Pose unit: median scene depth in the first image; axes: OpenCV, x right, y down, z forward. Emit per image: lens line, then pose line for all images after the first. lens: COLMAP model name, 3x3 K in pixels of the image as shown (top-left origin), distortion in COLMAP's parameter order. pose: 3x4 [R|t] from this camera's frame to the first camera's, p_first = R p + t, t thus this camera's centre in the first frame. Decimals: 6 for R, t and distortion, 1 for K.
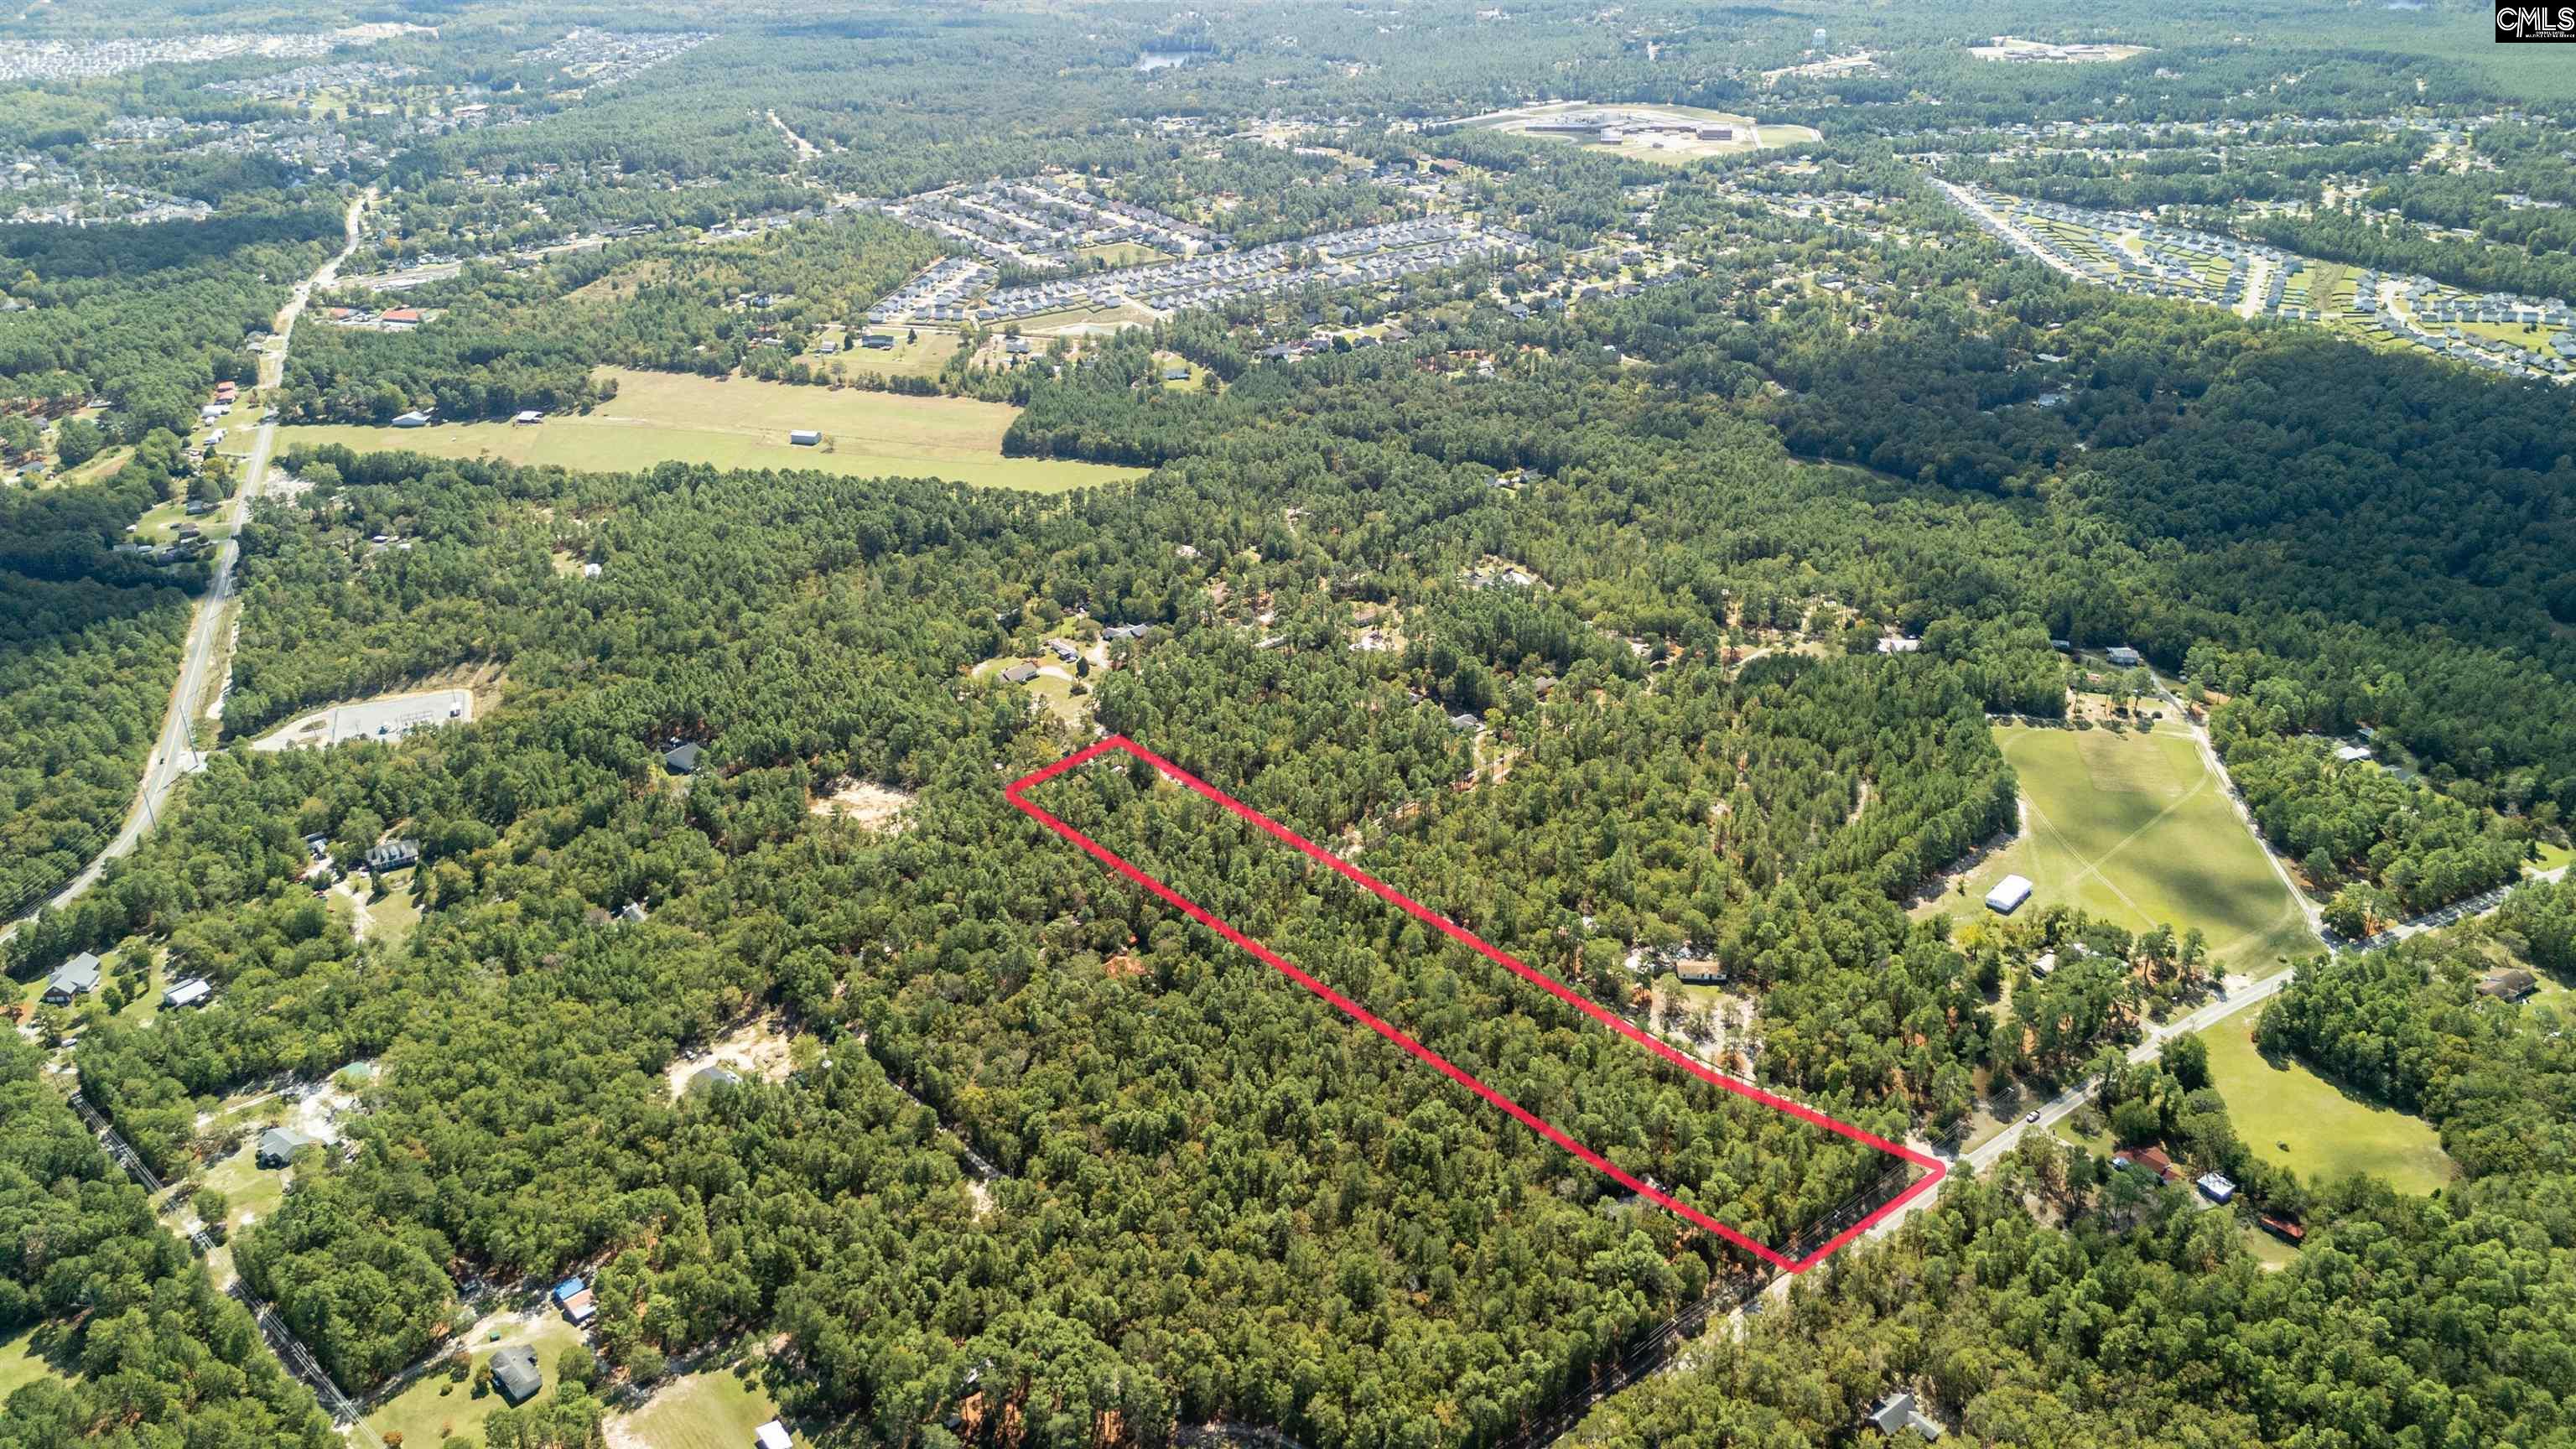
lens RADIAL K [[1901.4, 0, 1288.2], [0, 1901.4, 740.5], [0, 0, 1]] dist [0.076351, -0.074515]
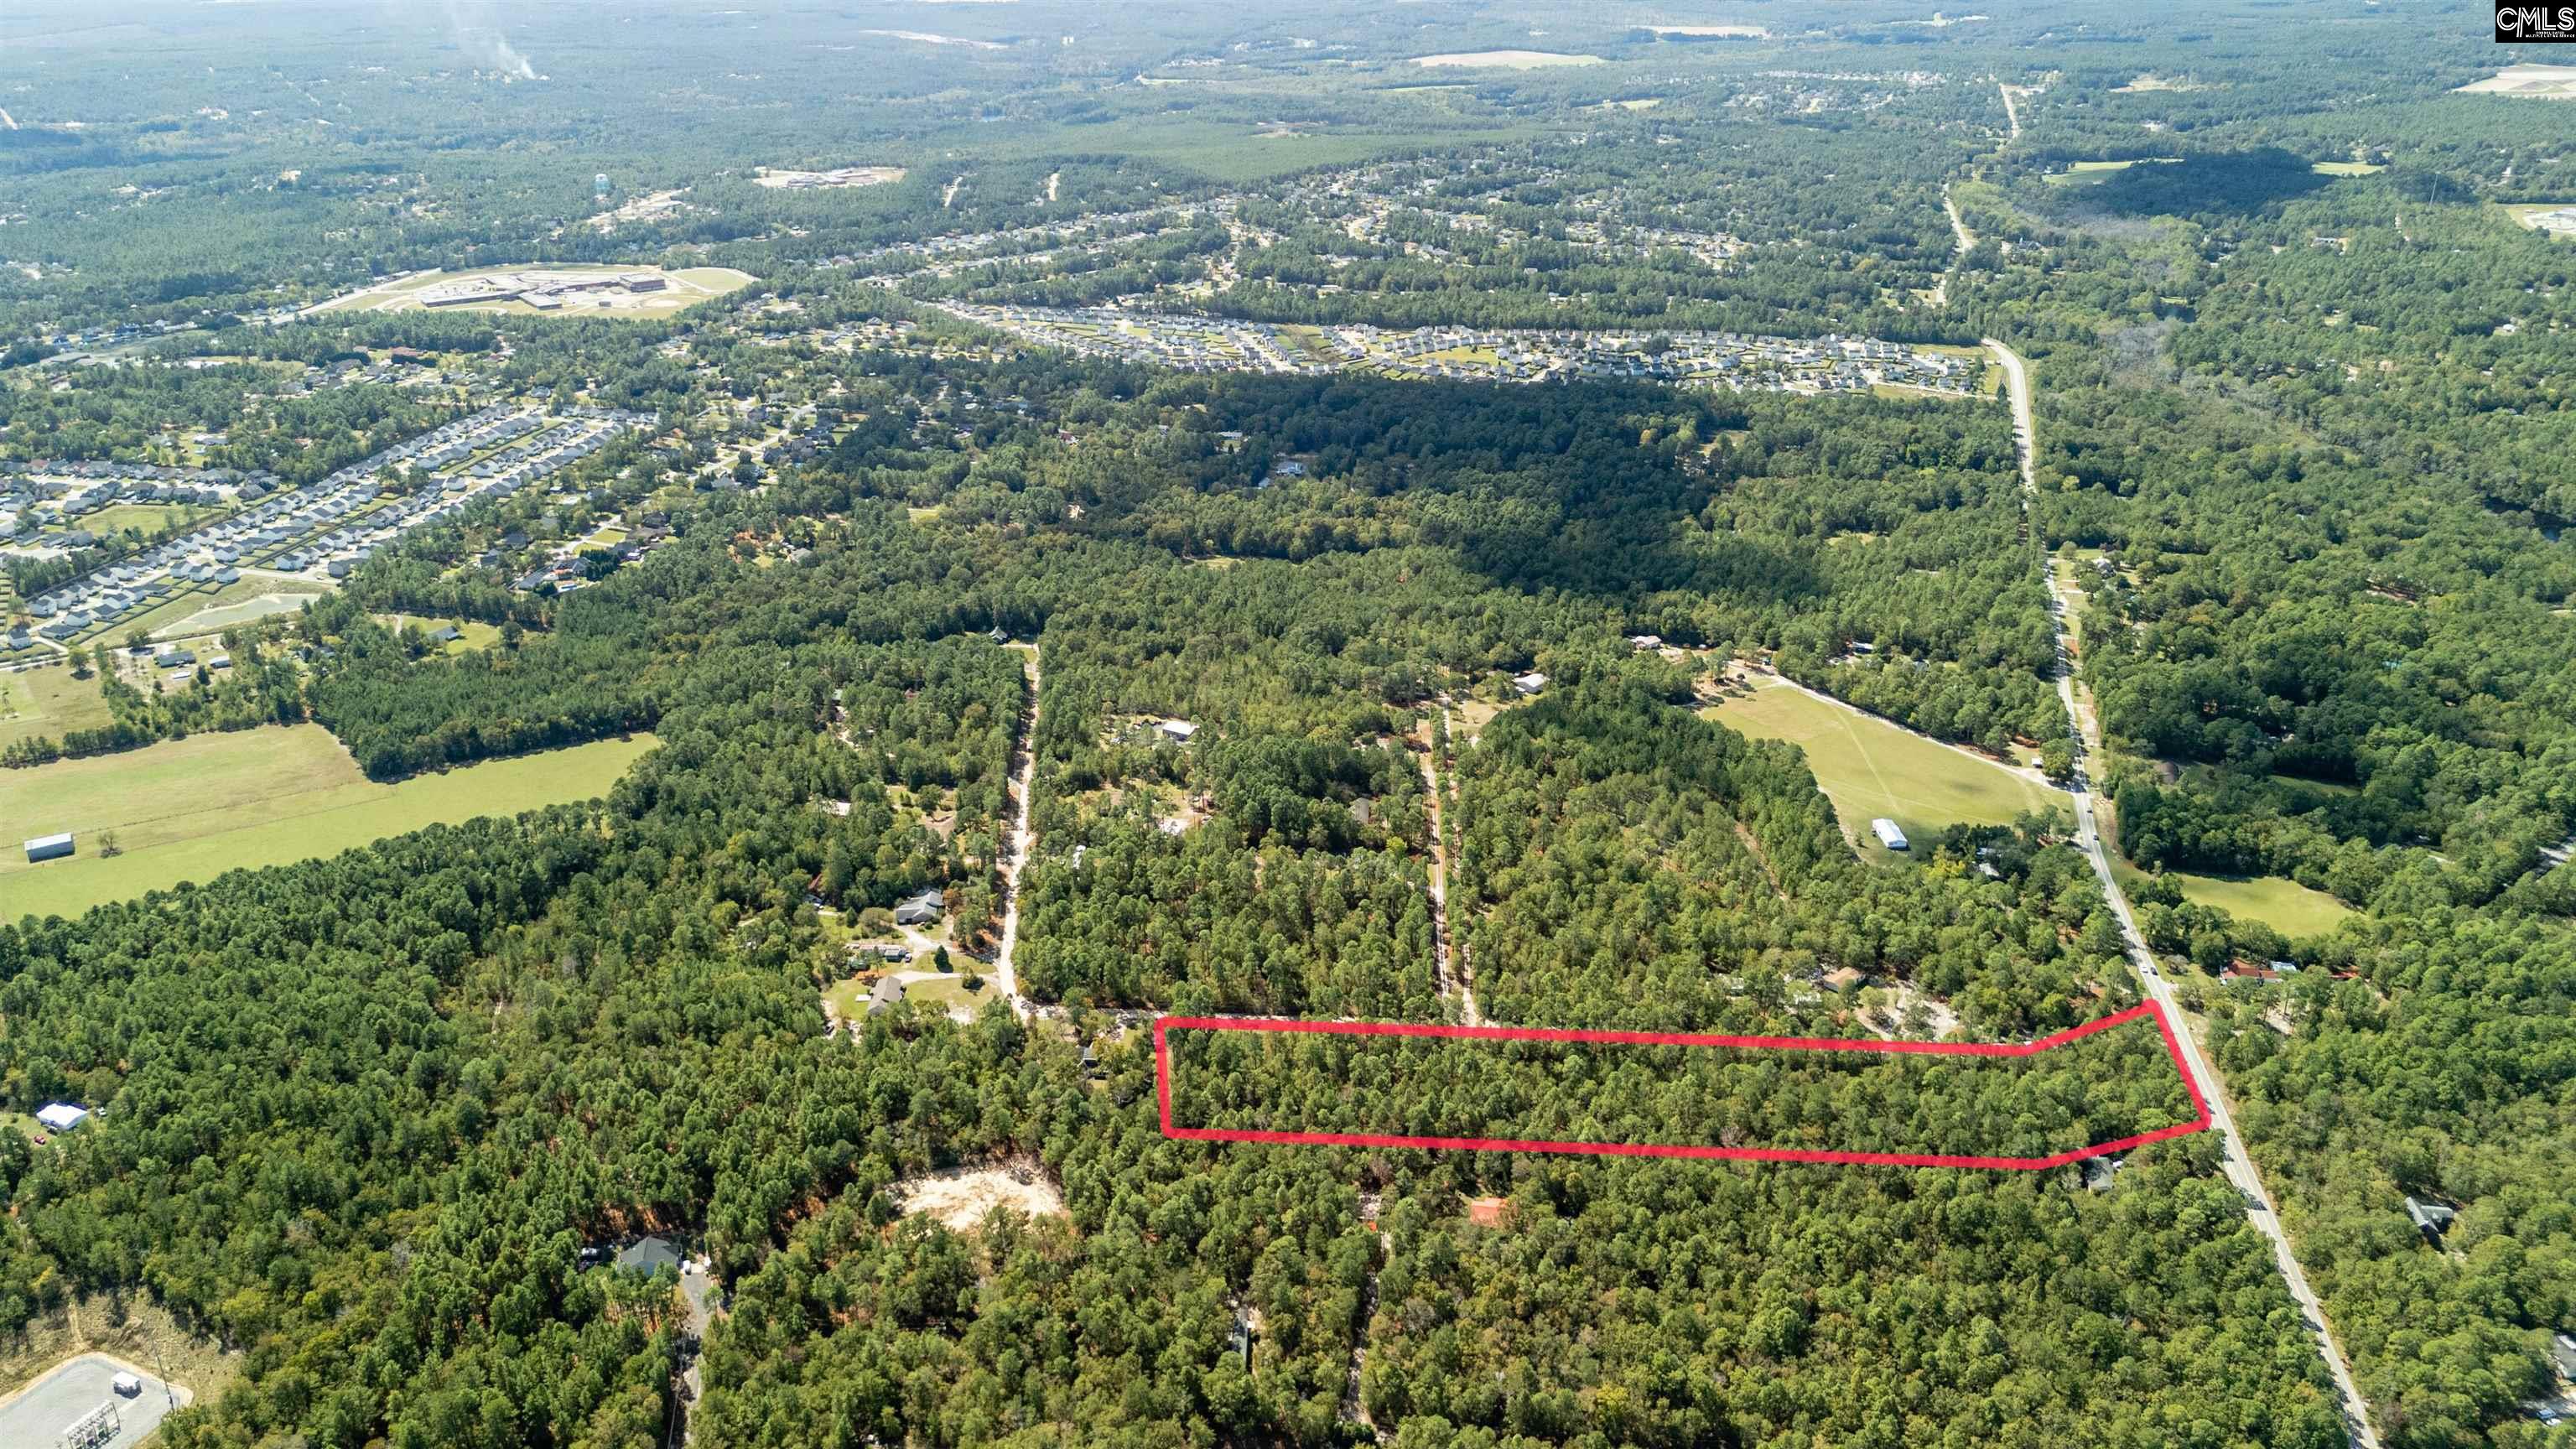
lens RADIAL K [[1904.8, 0, 1288.0], [0, 1904.8, 724.5], [0, 0, 1]] dist [0.080891, -0.070350]
pose [[0.719950, -0.273631, 0.637807, -0.286830], [0.318082, 0.946888, 0.047184, -0.072255], [-0.616843, 0.168905, 0.768750, 0.146092]]
